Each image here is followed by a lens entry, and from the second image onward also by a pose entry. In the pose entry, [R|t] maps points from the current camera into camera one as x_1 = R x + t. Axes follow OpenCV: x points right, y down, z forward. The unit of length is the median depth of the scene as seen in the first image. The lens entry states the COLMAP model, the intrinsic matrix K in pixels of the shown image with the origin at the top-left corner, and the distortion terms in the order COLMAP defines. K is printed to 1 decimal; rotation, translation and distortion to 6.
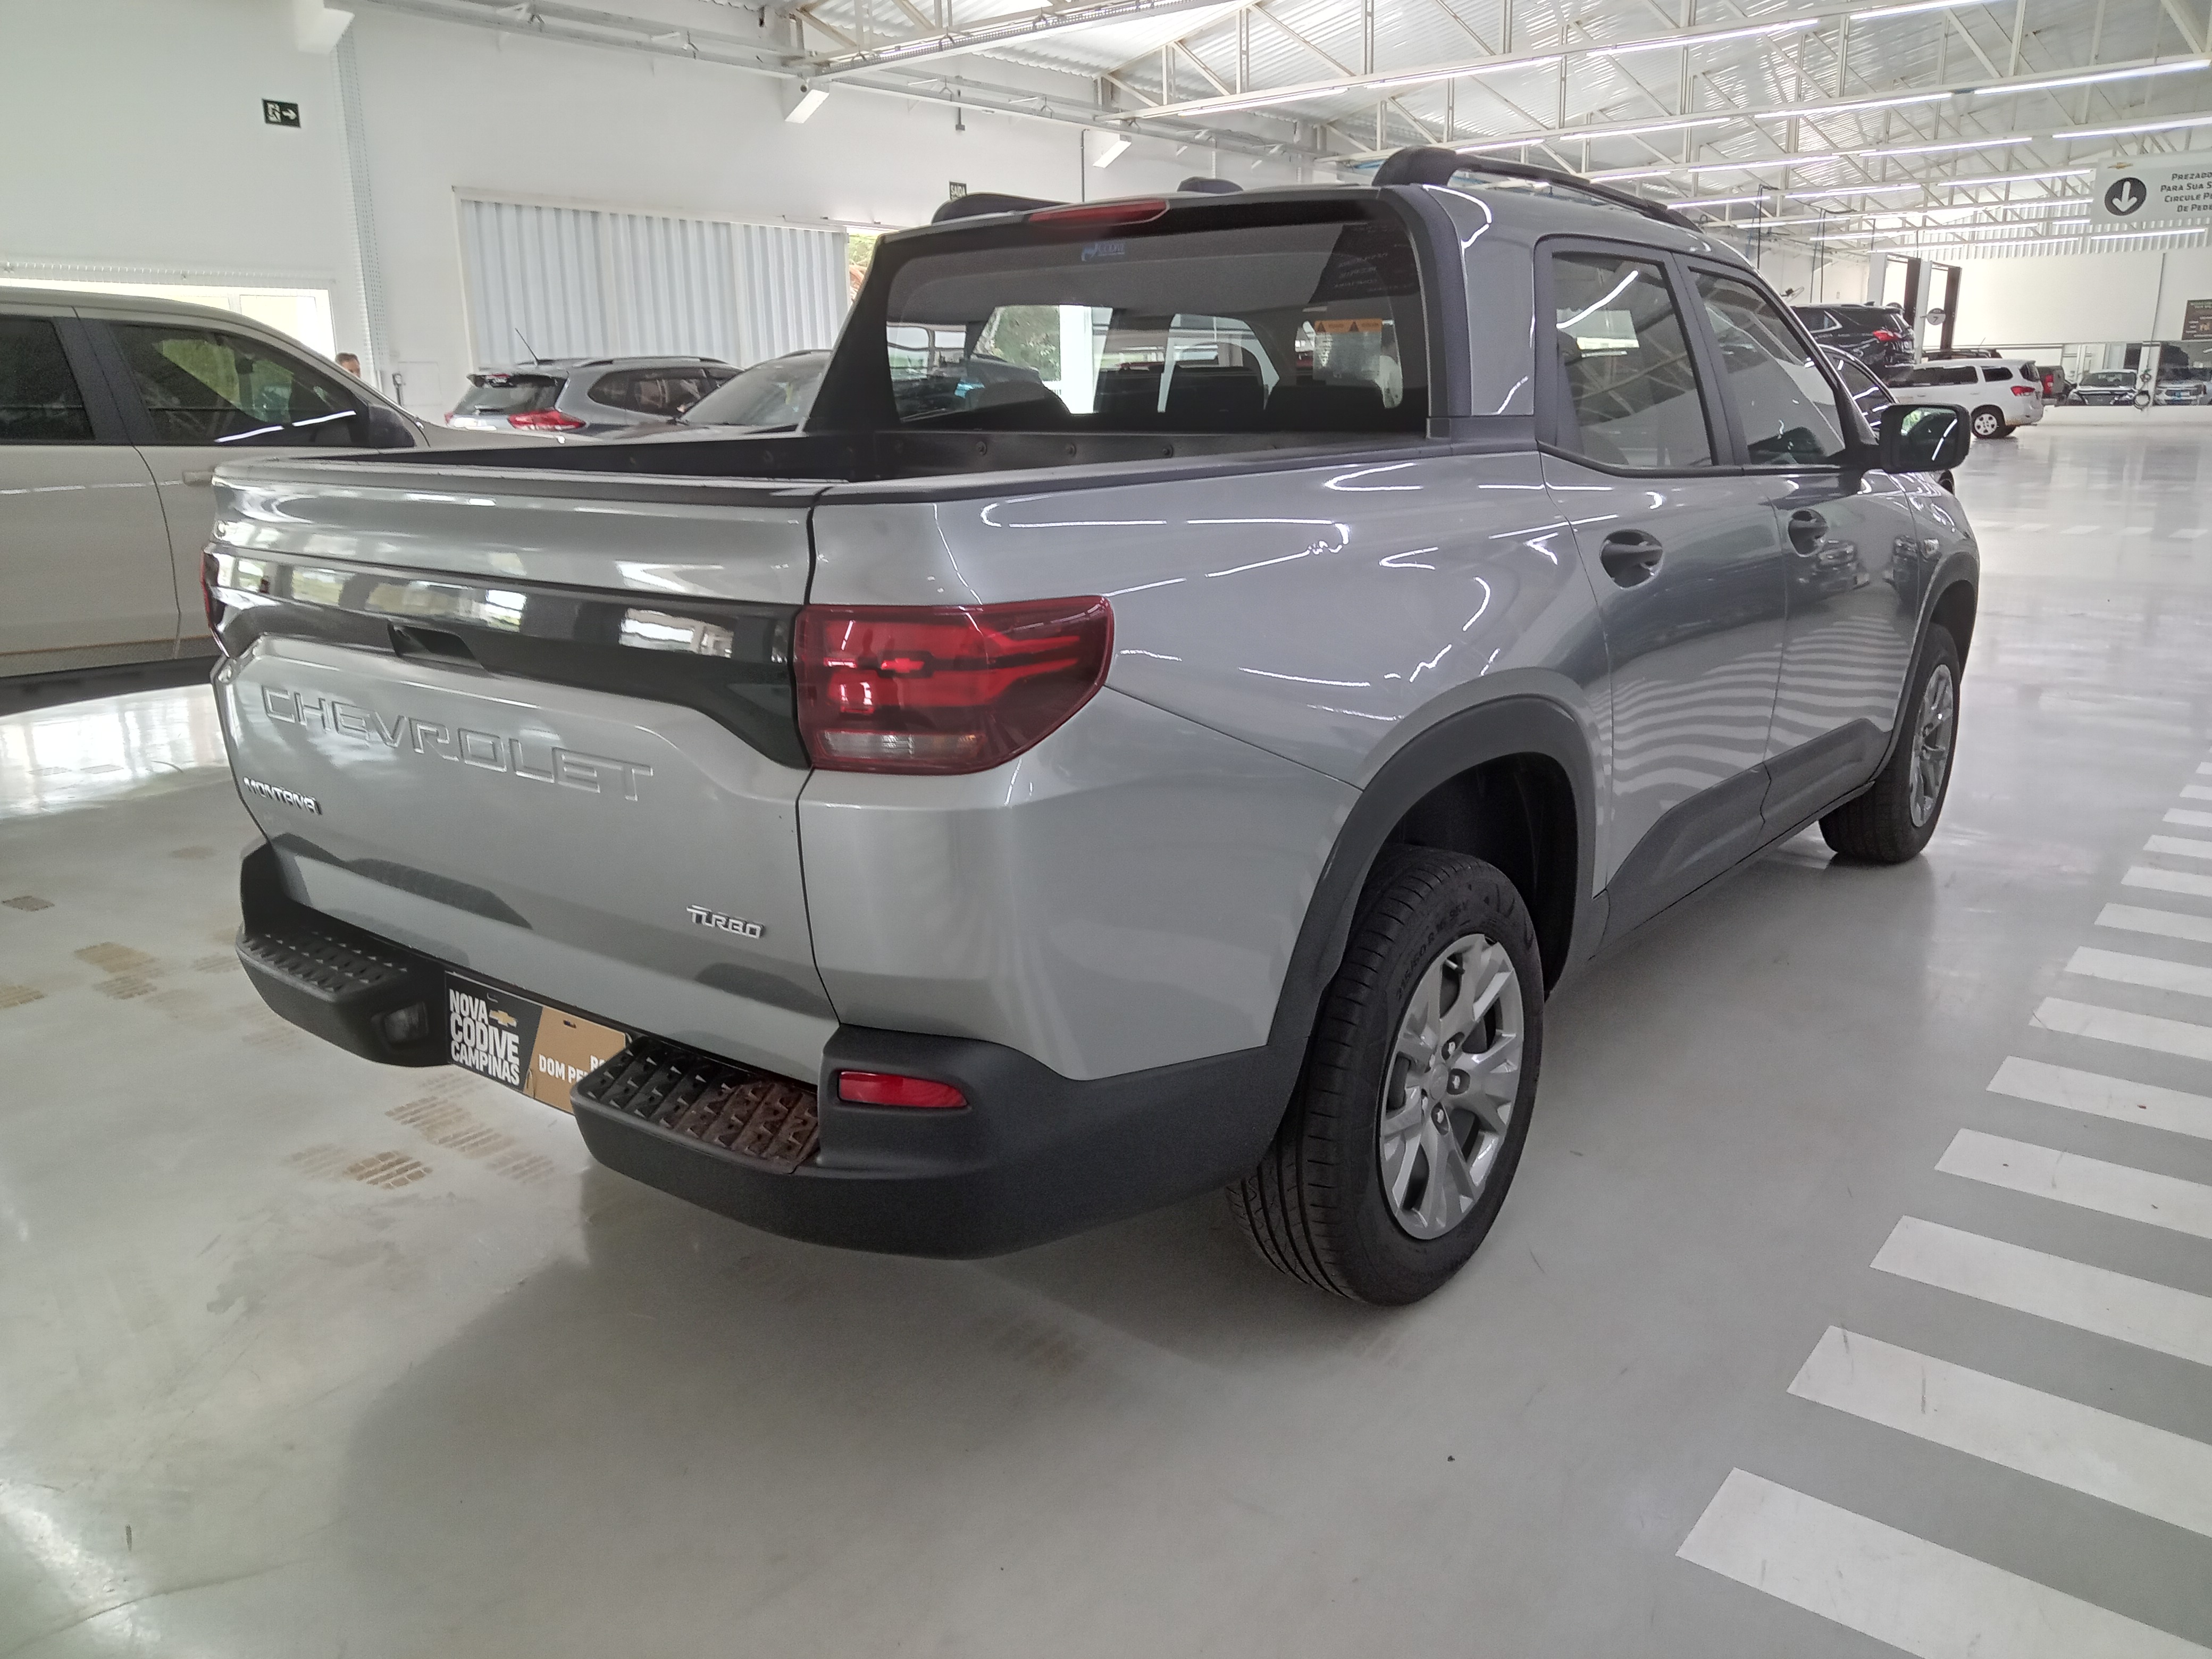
lens RADIAL K [[1658.2, 0, 1106.0], [0, 1658.2, 829.5], [0, 0, 1]] dist [0.044200, -0.071764]
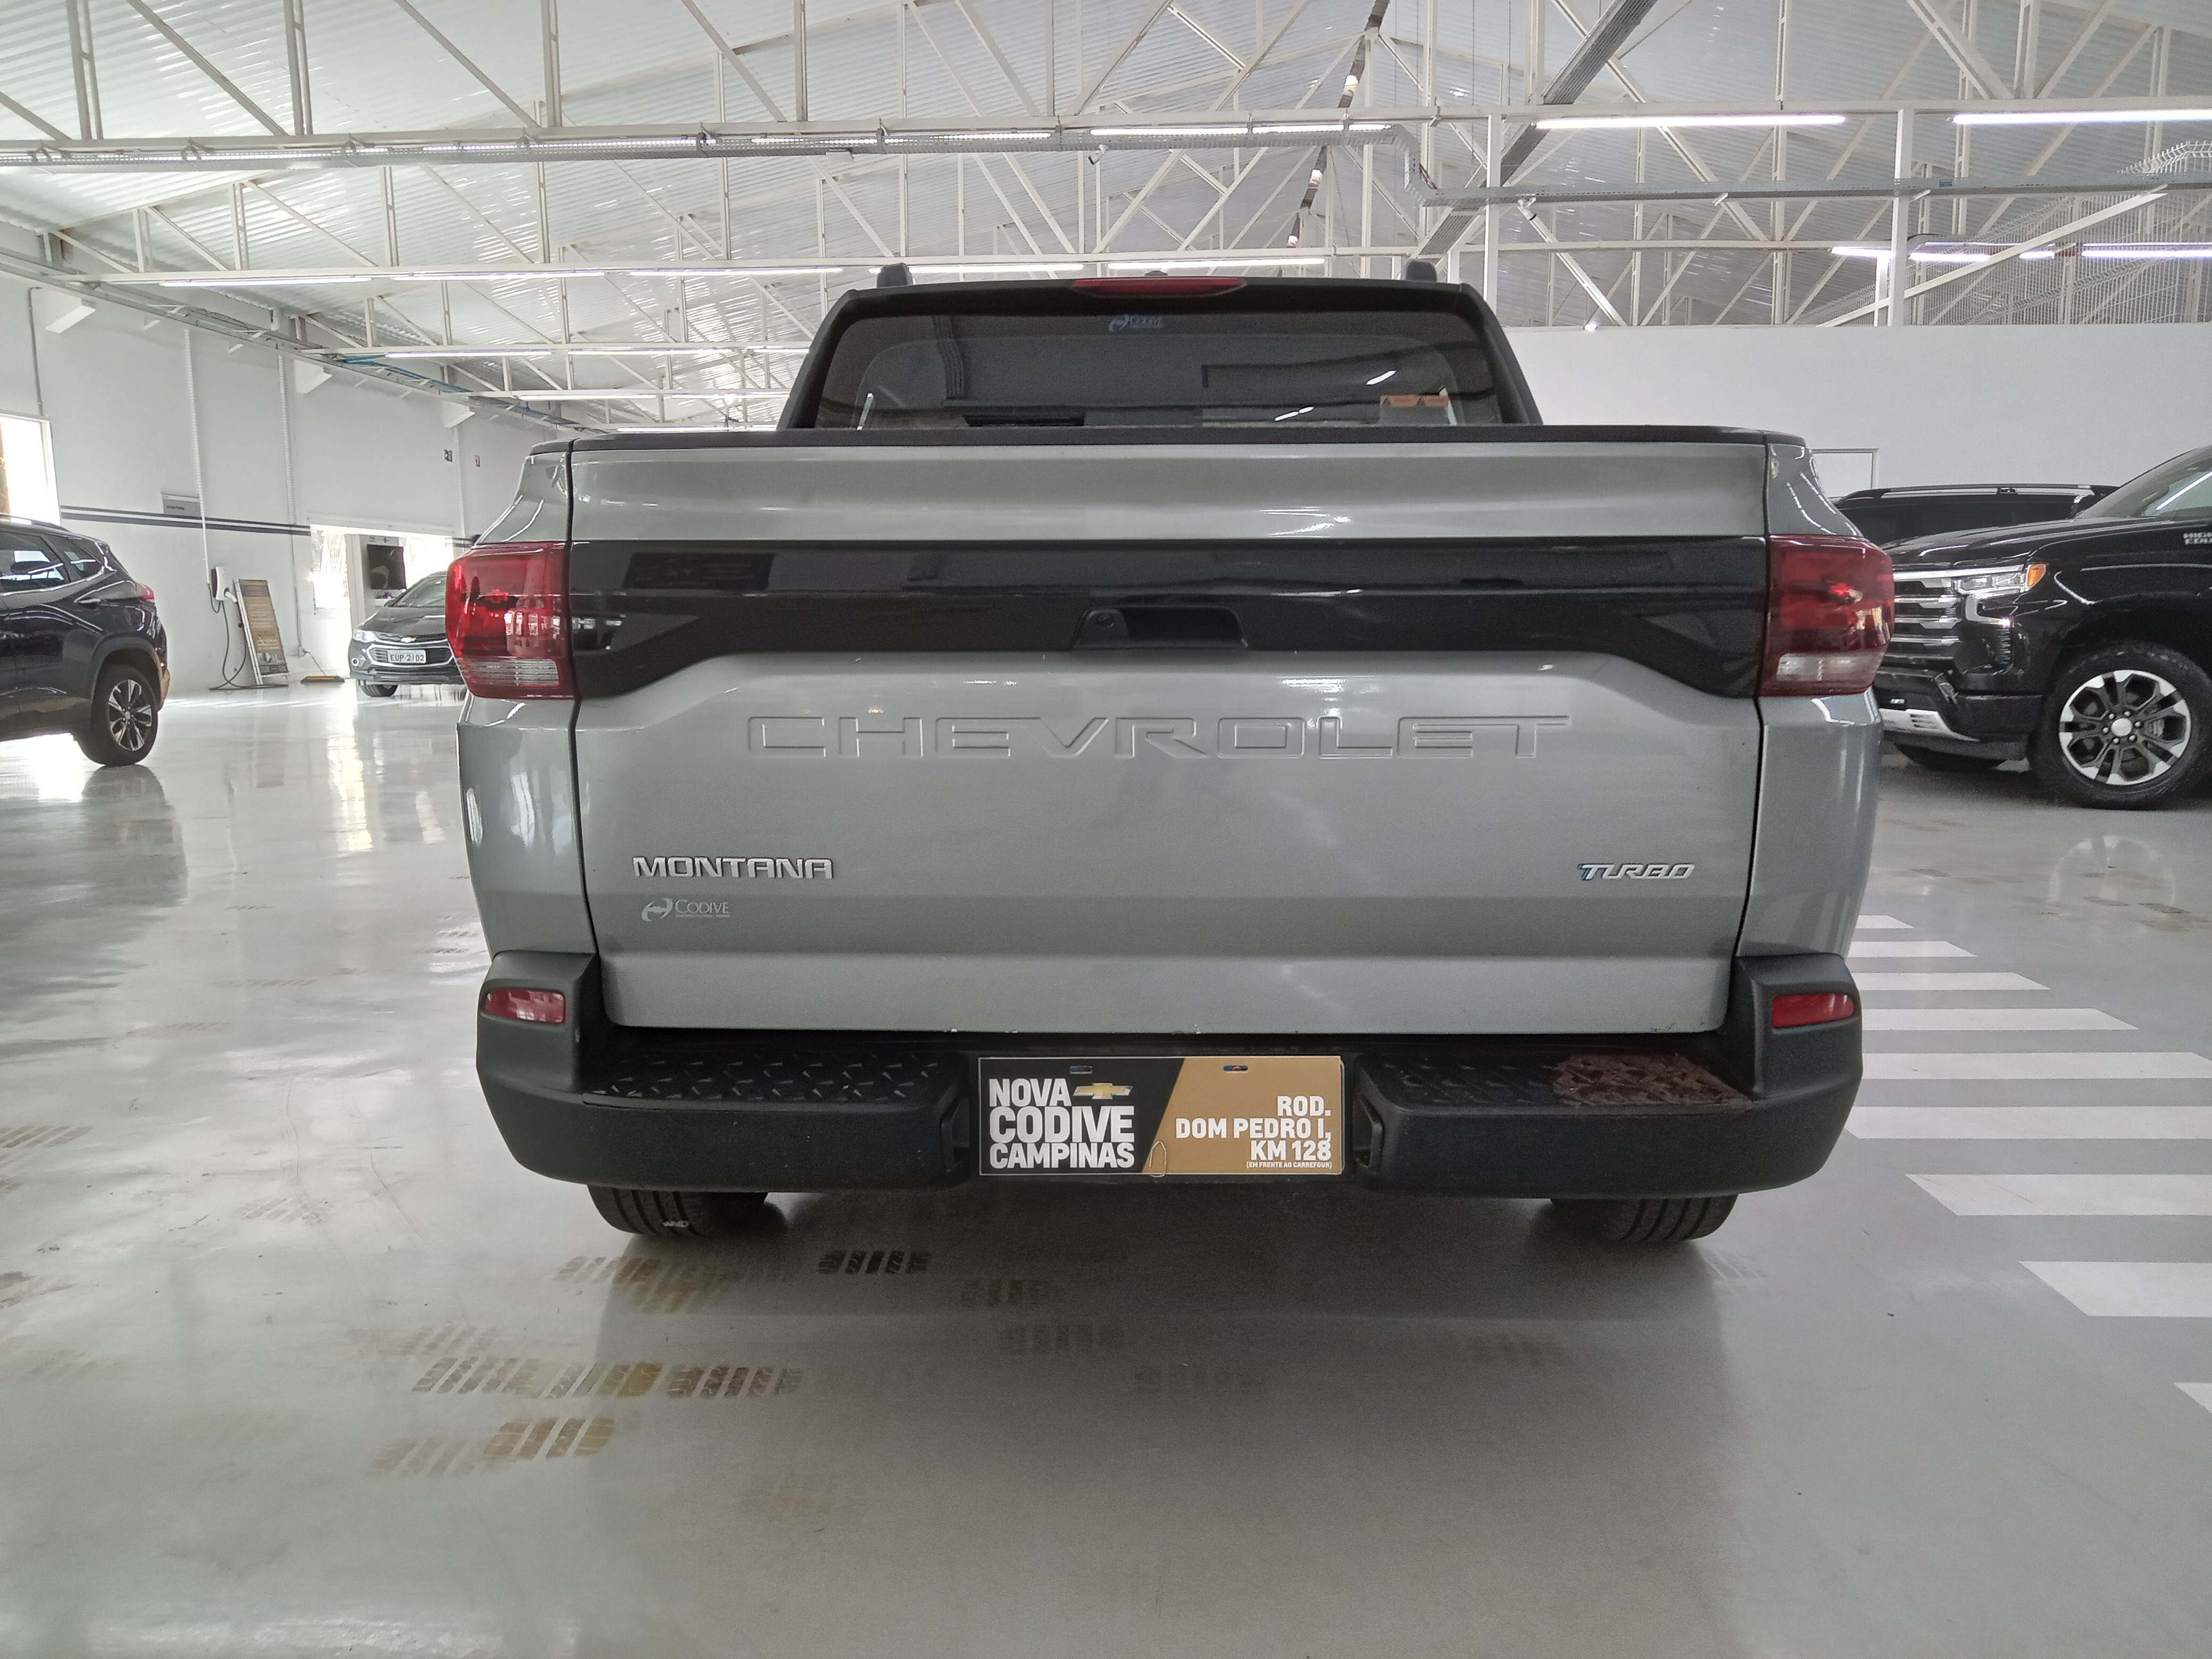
lens RADIAL K [[1695.9, 0, 1107.3], [0, 1695.9, 805.8], [0, 0, 1]] dist [-0.009086, 0.009307]
pose [[0.800665, -0.065172, 0.595557, -0.722665], [0.151566, 0.983763, -0.096112, 0.046178], [-0.579623, 0.167220, 0.797543, 0.250747]]
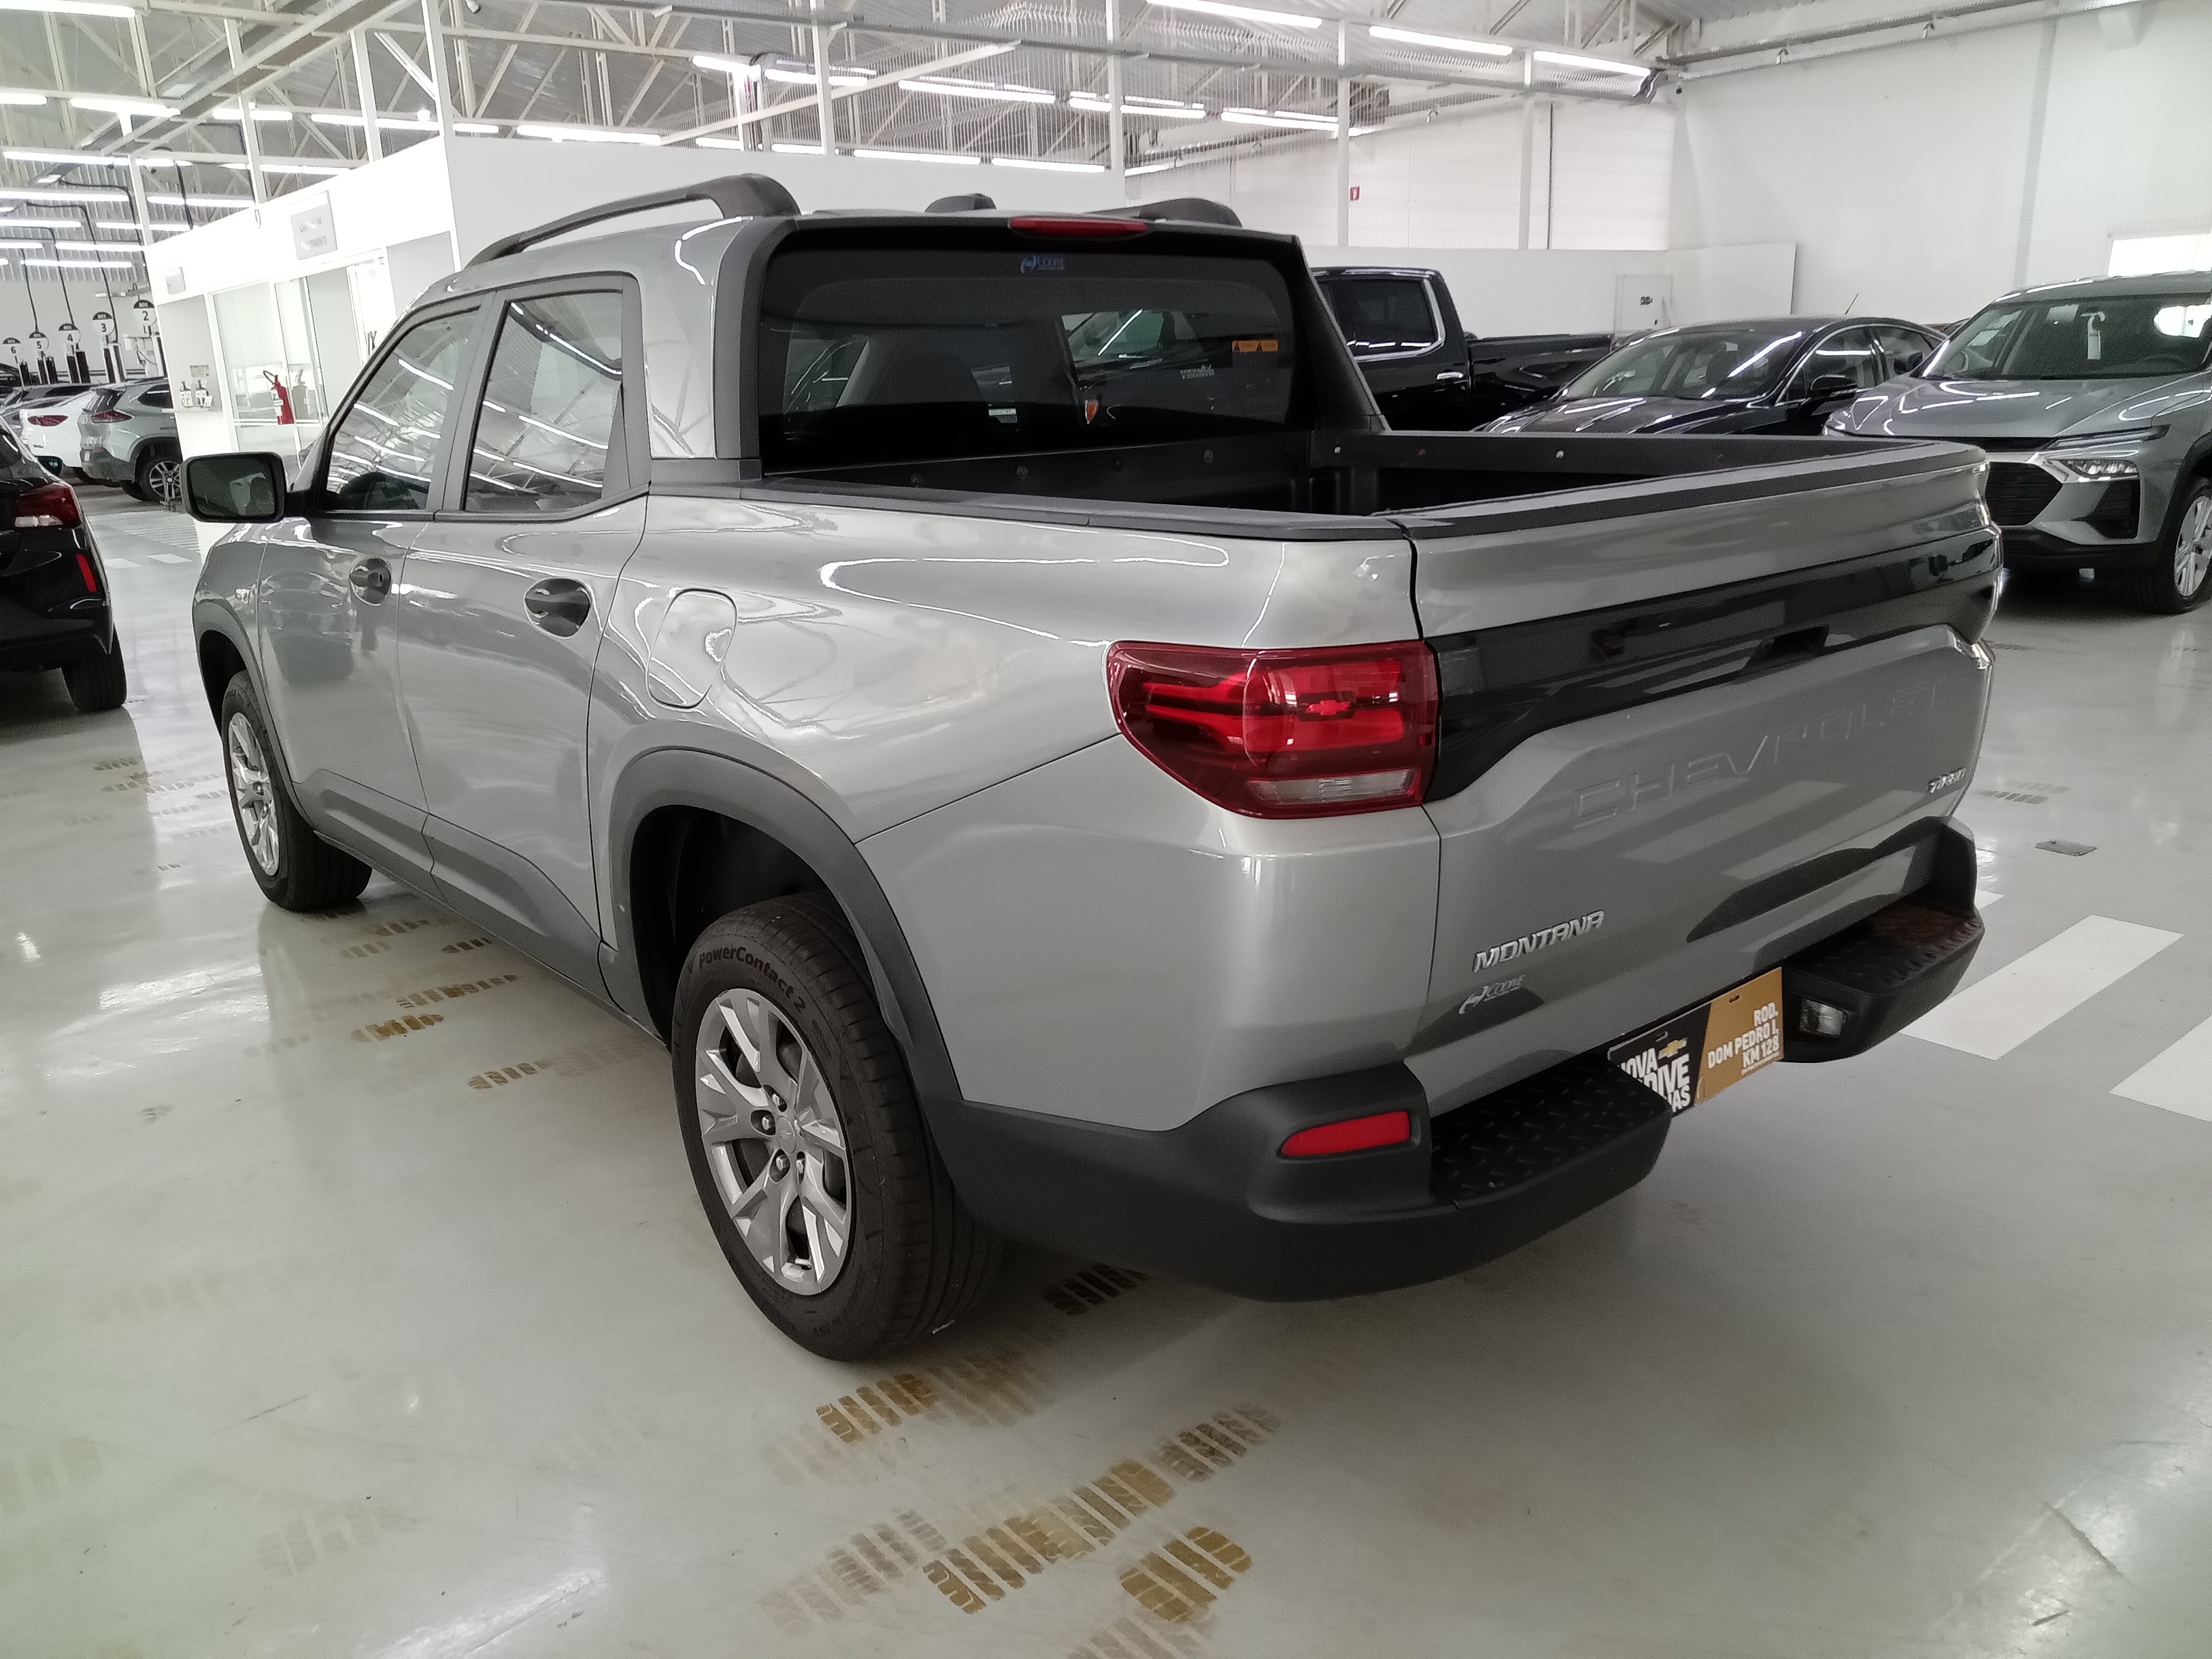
lens RADIAL K [[1658.2, 0, 1106.0], [0, 1658.2, 829.5], [0, 0, 1]] dist [0.044200, -0.071764]
pose [[0.204984, -0.261604, 0.943157, -1.094499], [0.287177, 0.937283, 0.197561, -0.241918], [-0.935688, 0.230356, 0.267255, 0.860314]]
